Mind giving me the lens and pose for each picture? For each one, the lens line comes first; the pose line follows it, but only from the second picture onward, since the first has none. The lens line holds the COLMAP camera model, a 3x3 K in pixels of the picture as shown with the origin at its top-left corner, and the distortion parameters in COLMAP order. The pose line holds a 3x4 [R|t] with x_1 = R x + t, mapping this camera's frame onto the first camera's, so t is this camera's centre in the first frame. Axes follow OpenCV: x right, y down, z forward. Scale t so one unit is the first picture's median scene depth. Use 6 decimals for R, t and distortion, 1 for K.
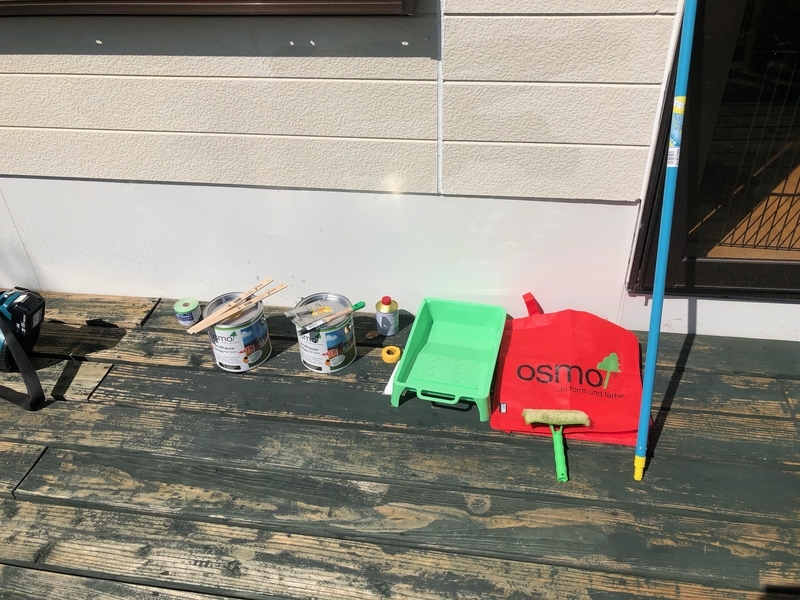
lens RADIAL K [[659.0, 0, 400.0], [0, 659.0, 300.0], [0, 0, 1]] dist [0.001836, -0.011593]
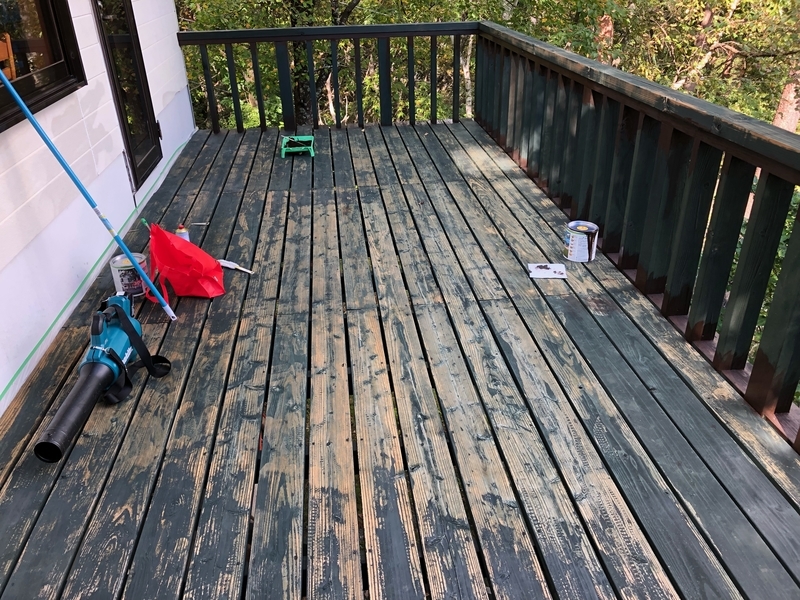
lens RADIAL K [[659.0, 0, 400.0], [0, 659.0, 300.0], [0, 0, 1]] dist [0.001836, -0.011593]
pose [[-0.269952, -0.401298, 0.875263, -2.152246], [0.600003, 0.640841, 0.478873, -0.347517], [-0.753075, 0.654433, 0.067783, 0.425597]]
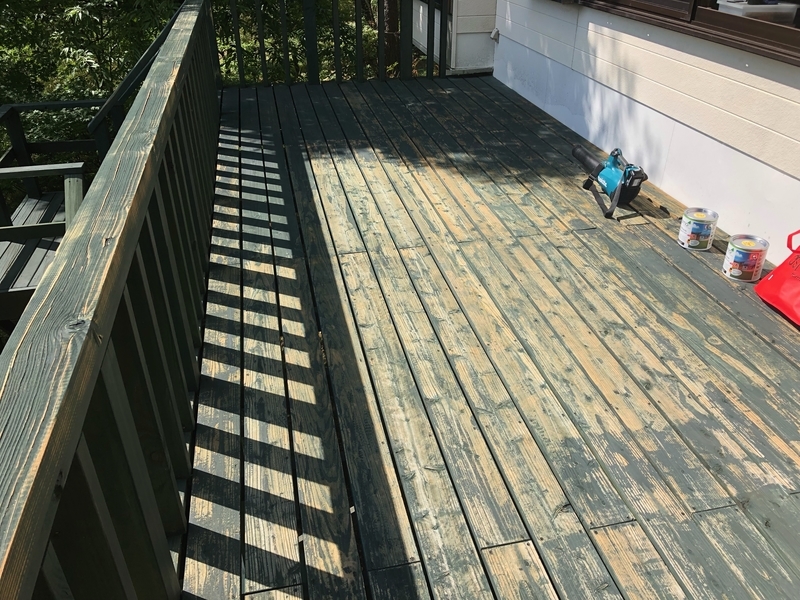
lens RADIAL K [[659.0, 0, 400.0], [0, 659.0, 300.0], [0, 0, 1]] dist [0.001836, -0.011593]
pose [[0.361230, 0.509026, -0.781284, 0.985545], [-0.557397, 0.789564, 0.256705, 0.203446], [0.747543, 0.342756, 0.568944, -0.594794]]
